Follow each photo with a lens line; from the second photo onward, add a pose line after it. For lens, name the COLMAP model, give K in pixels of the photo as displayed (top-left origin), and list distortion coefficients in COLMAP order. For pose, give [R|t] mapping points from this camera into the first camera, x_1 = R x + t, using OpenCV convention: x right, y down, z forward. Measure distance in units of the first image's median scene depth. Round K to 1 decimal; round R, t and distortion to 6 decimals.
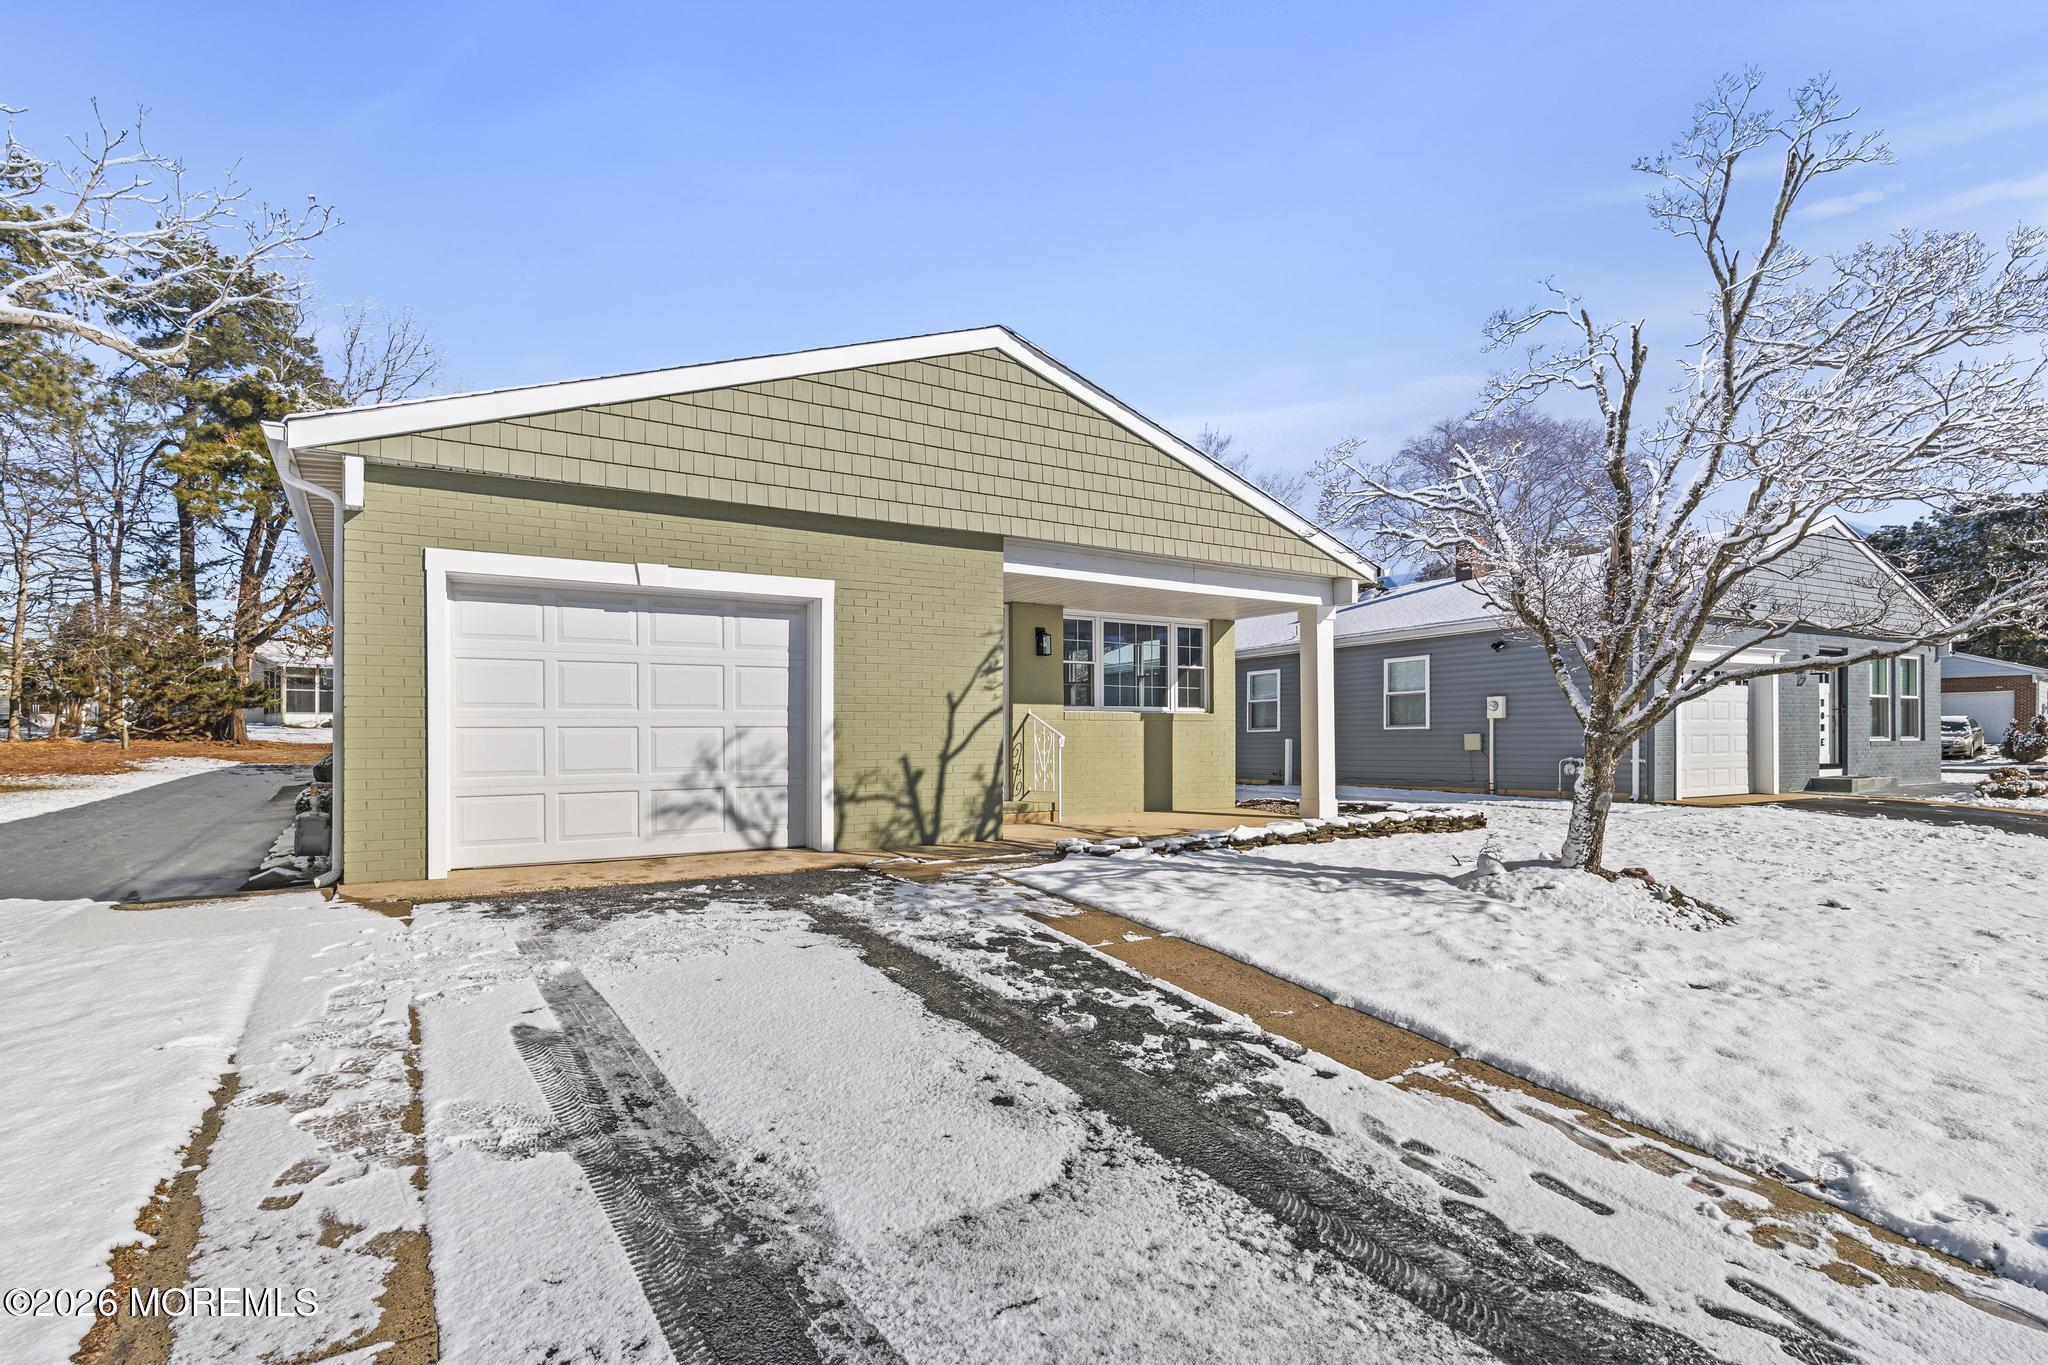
lens RADIAL K [[980.8, 0, 1023.9], [0, 980.8, 699.1], [0, 0, 1]] dist [0.002618, -0.000887]
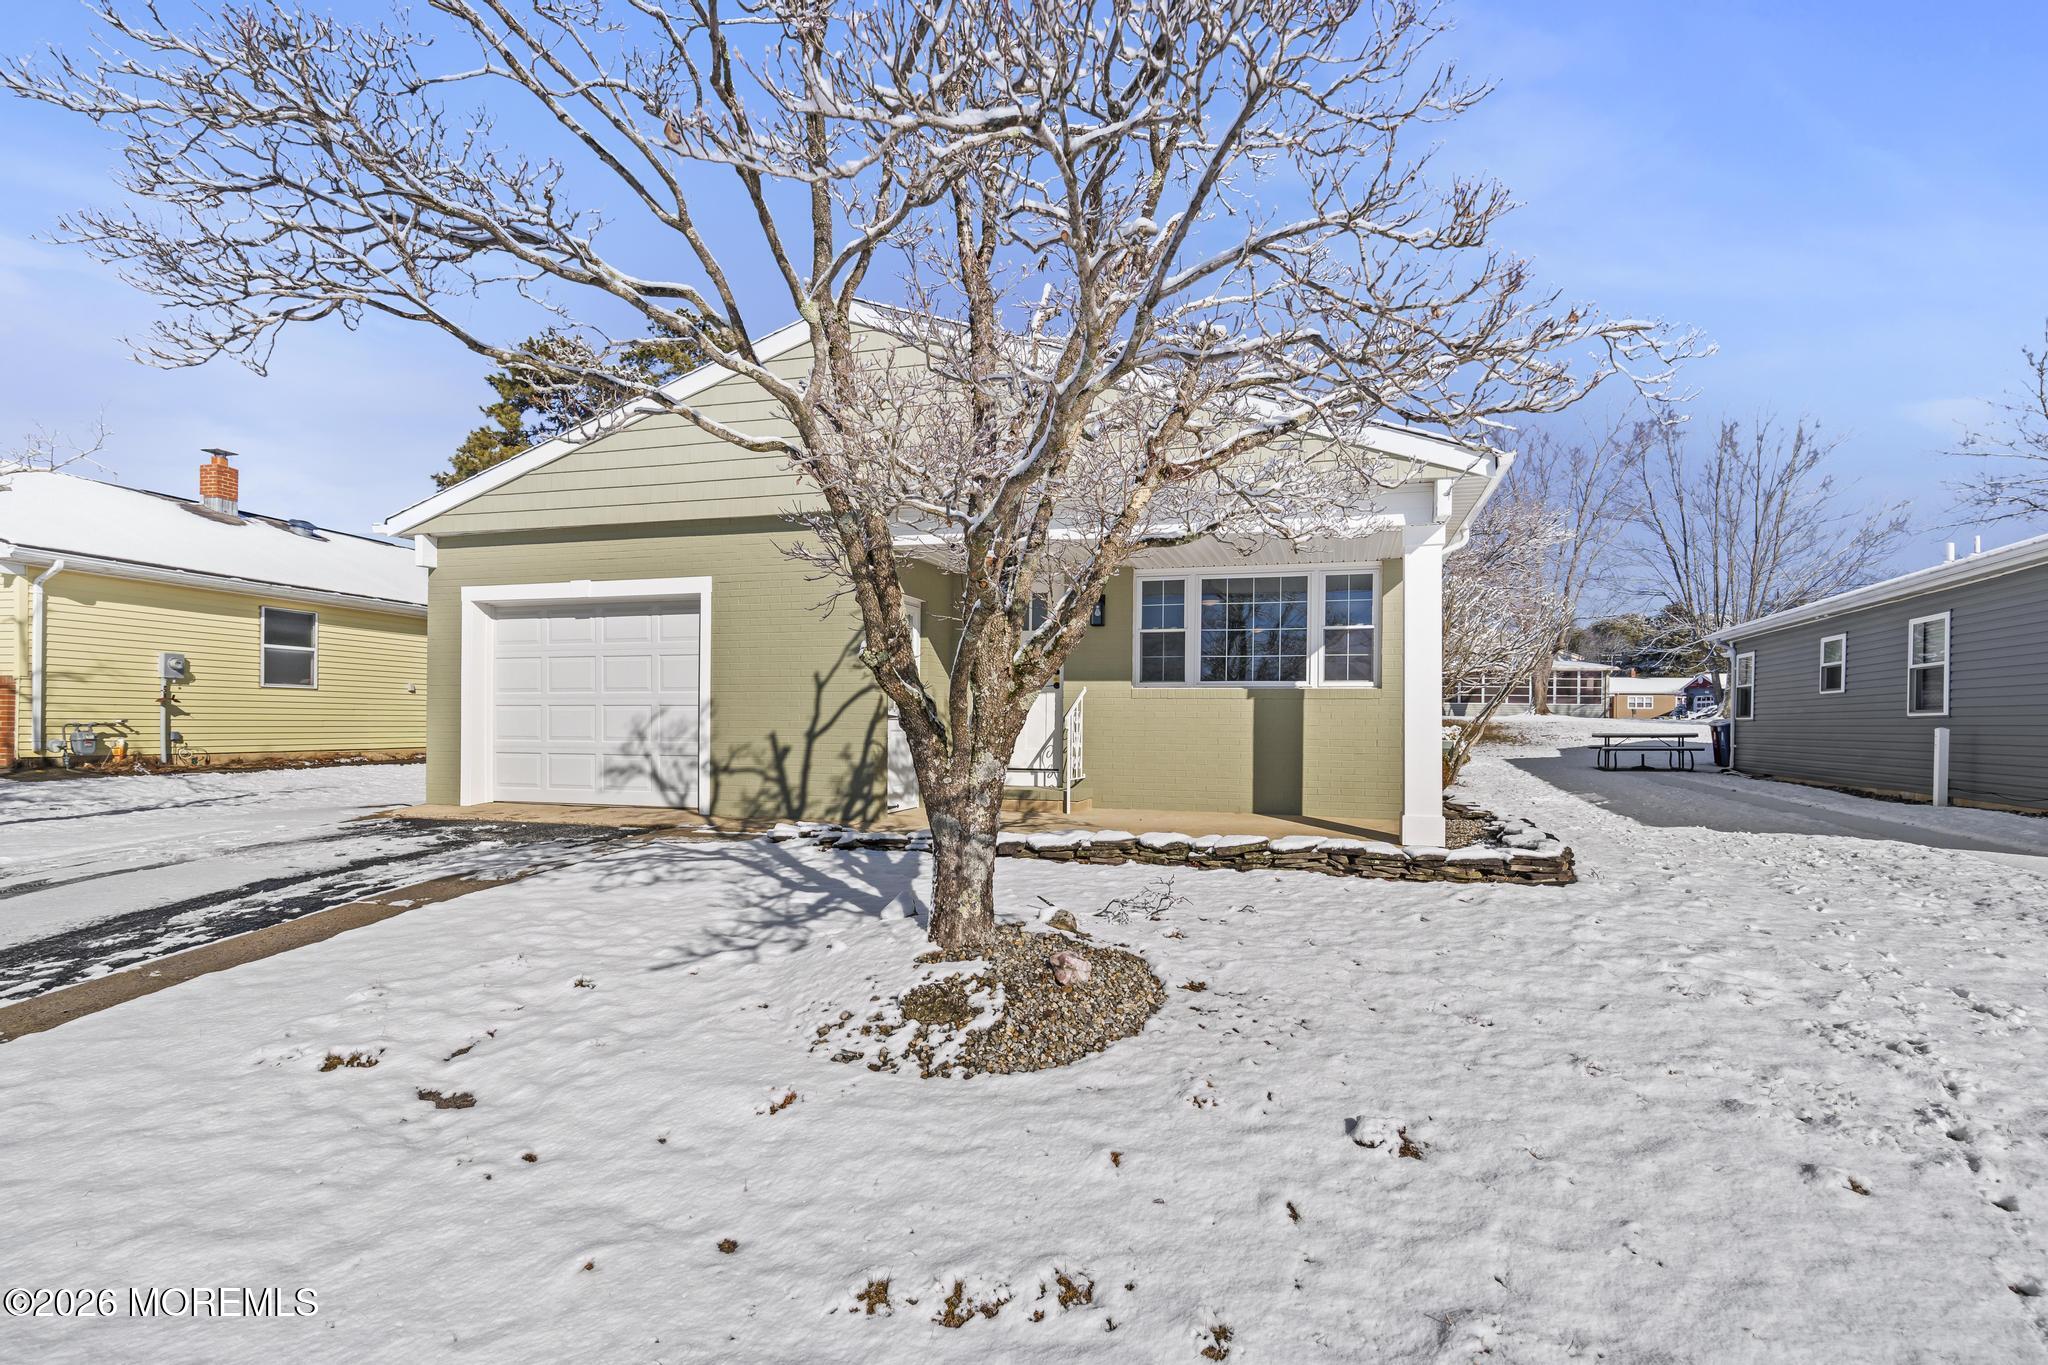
lens RADIAL K [[980.8, 0, 1024.2], [0, 980.8, 688.5], [0, 0, 1]] dist [0.002618, -0.000887]
pose [[0.672279, -0.011757, -0.740204, 0.851854], [0.018245, 0.999833, 0.000689, 0.014135], [0.740073, -0.013968, 0.672382, 0.487105]]
